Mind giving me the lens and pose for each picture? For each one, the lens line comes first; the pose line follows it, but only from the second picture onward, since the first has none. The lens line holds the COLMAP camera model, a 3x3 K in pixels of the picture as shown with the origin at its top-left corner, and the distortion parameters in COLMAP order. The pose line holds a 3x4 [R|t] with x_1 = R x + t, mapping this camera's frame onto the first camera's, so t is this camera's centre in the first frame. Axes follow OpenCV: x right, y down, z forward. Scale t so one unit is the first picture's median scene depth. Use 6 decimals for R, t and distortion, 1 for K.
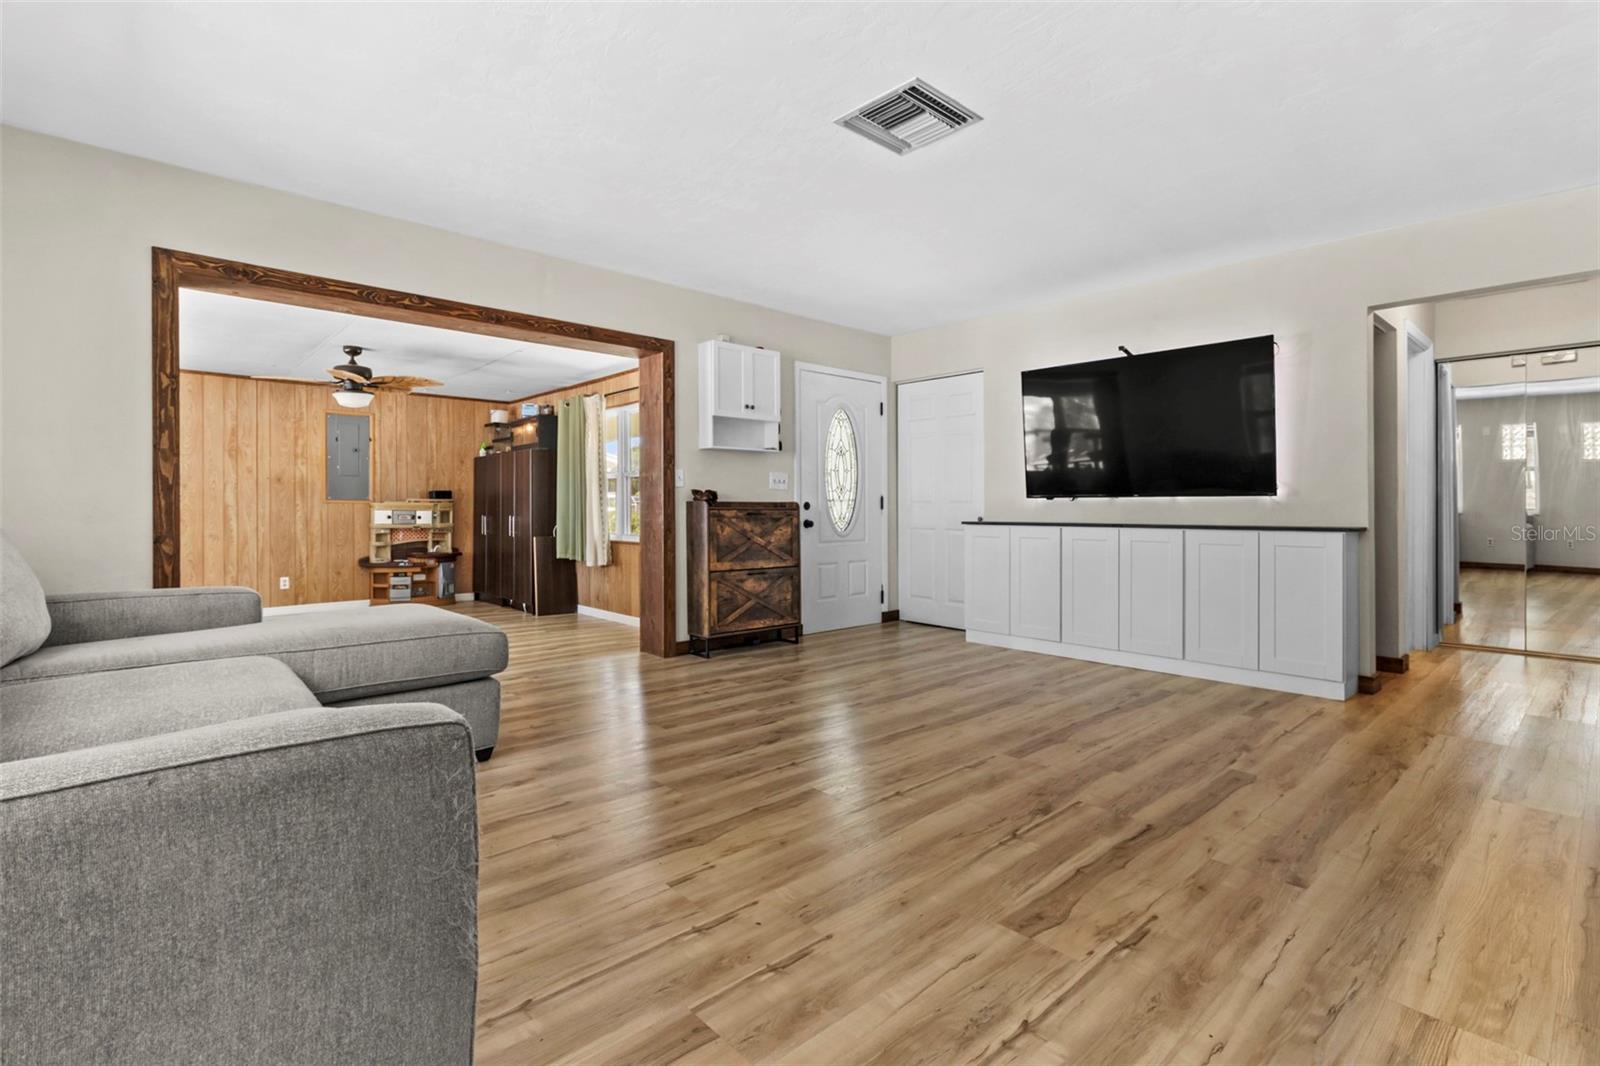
lens RADIAL K [[751.0, 0, 806.6], [0, 751.0, 511.4], [0, 0, 1]] dist [0.000510, 0.002770]
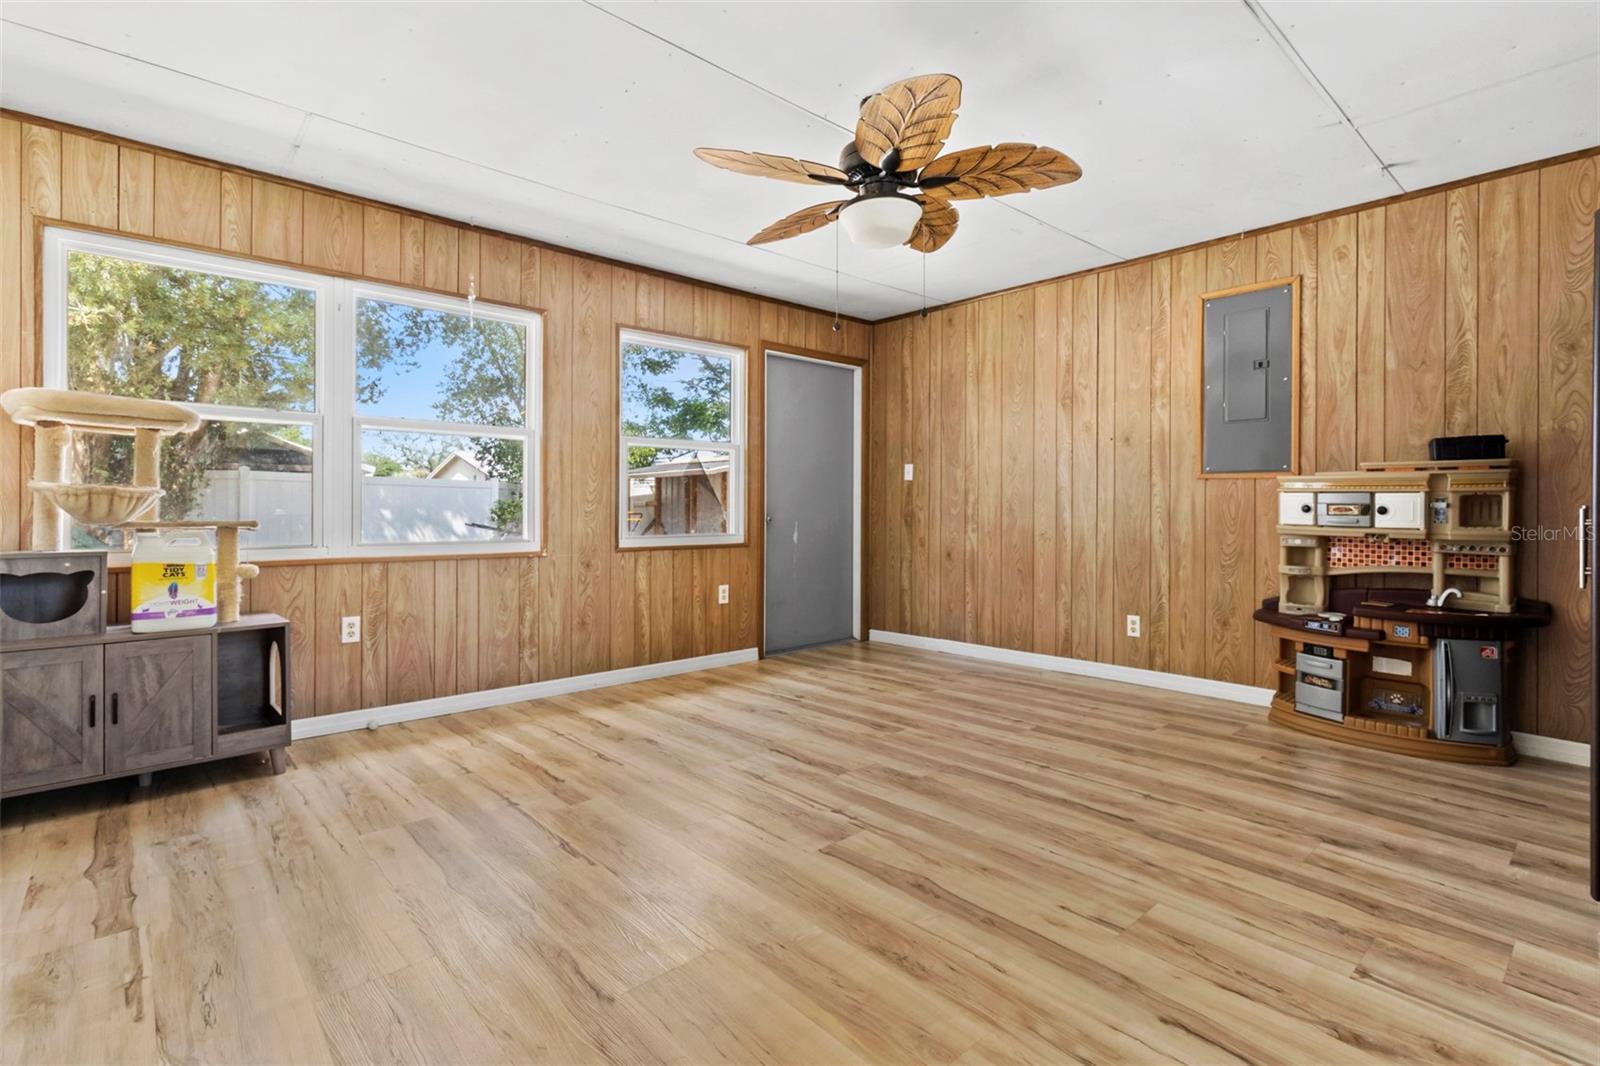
lens RADIAL K [[751.0, 0, 820.8], [0, 751.0, 509.3], [0, 0, 1]] dist [0.000510, 0.002770]
pose [[-0.010886, 0.005430, -0.999926, -0.194220], [-0.010416, 0.999930, 0.005543, 0.012405], [0.999886, 0.010476, -0.010829, 1.088178]]
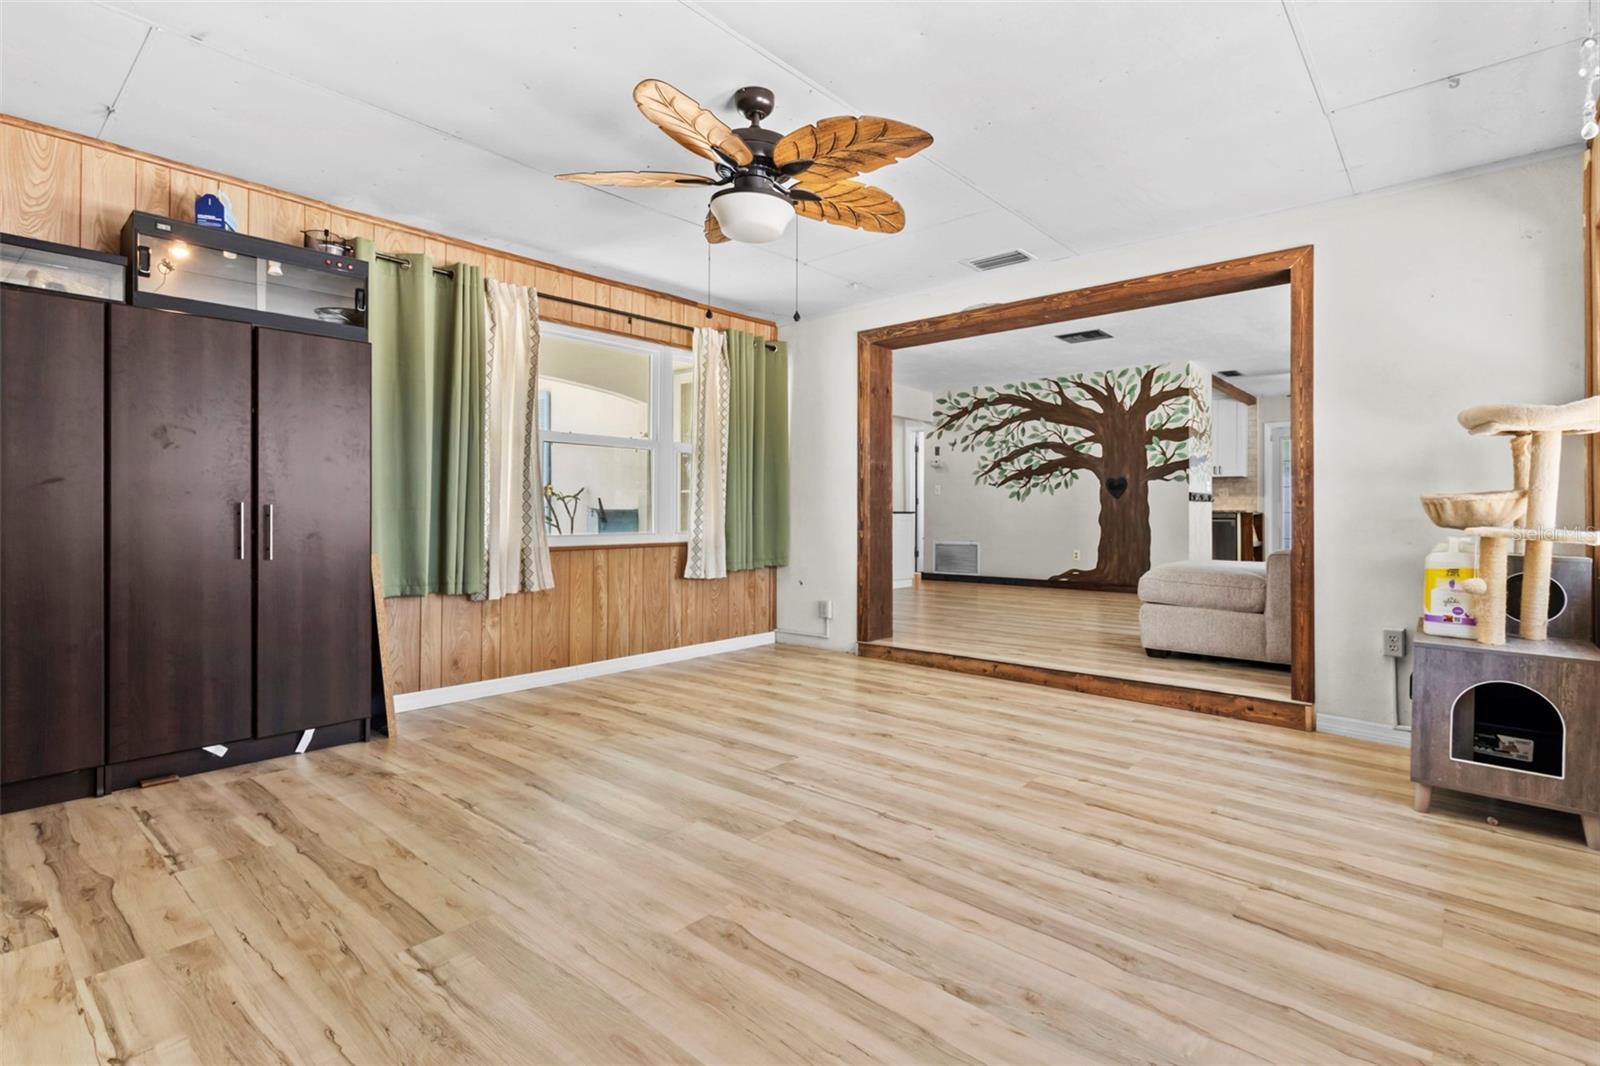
lens RADIAL K [[751.0, 0, 824.2], [0, 751.0, 524.6], [0, 0, 1]] dist [0.000510, 0.002770]
pose [[-0.119858, -0.016044, 0.992661, -1.144002], [0.004557, 0.999850, 0.016710, 0.015802], [-0.992781, 0.006526, -0.119767, 1.130782]]
